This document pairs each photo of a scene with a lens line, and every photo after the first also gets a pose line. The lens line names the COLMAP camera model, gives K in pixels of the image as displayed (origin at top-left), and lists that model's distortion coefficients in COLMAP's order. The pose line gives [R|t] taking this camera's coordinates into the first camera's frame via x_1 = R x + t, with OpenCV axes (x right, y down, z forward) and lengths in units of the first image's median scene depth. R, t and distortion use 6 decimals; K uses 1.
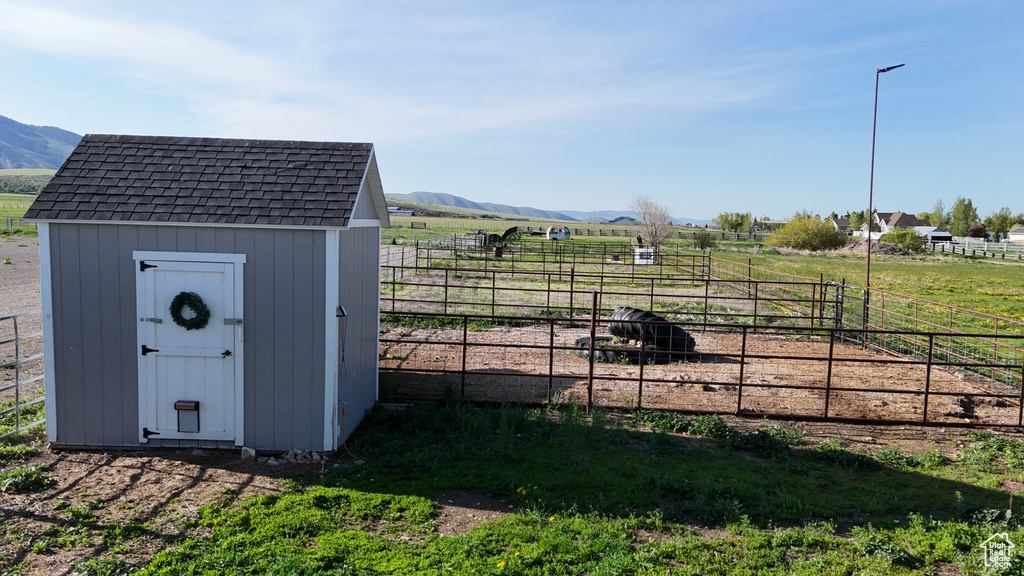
lens RADIAL K [[760.2, 0, 511.2], [0, 760.2, 289.1], [0, 0, 1]] dist [0.086884, -0.073343]
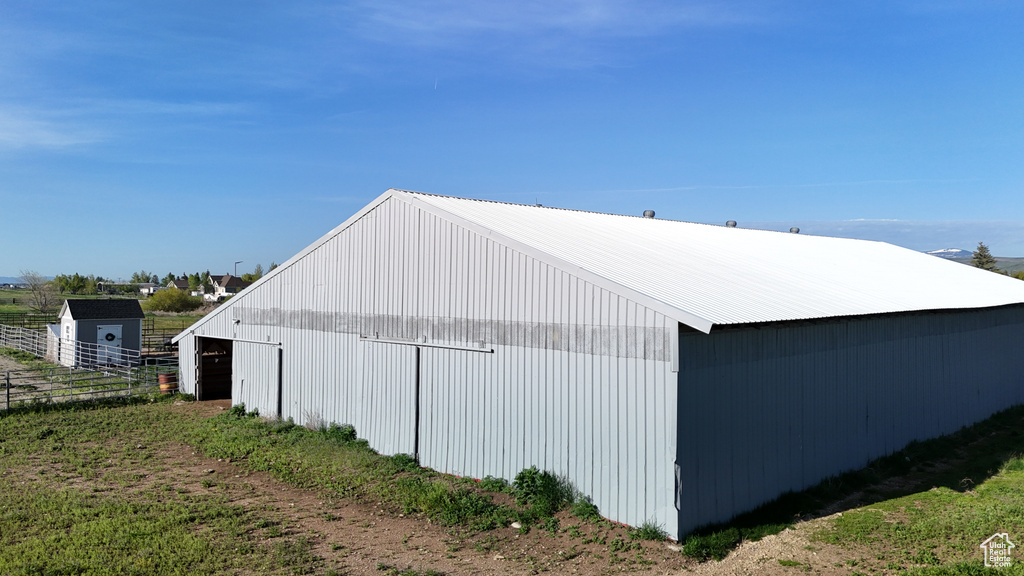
lens RADIAL K [[760.2, 0, 511.8], [0, 760.2, 285.2], [0, 0, 1]] dist [0.086884, -0.073343]
pose [[0.682439, -0.016452, 0.730758, -0.079117], [0.073587, 0.996214, -0.046293, 0.004022], [-0.727229, 0.085367, 0.681066, -0.148053]]
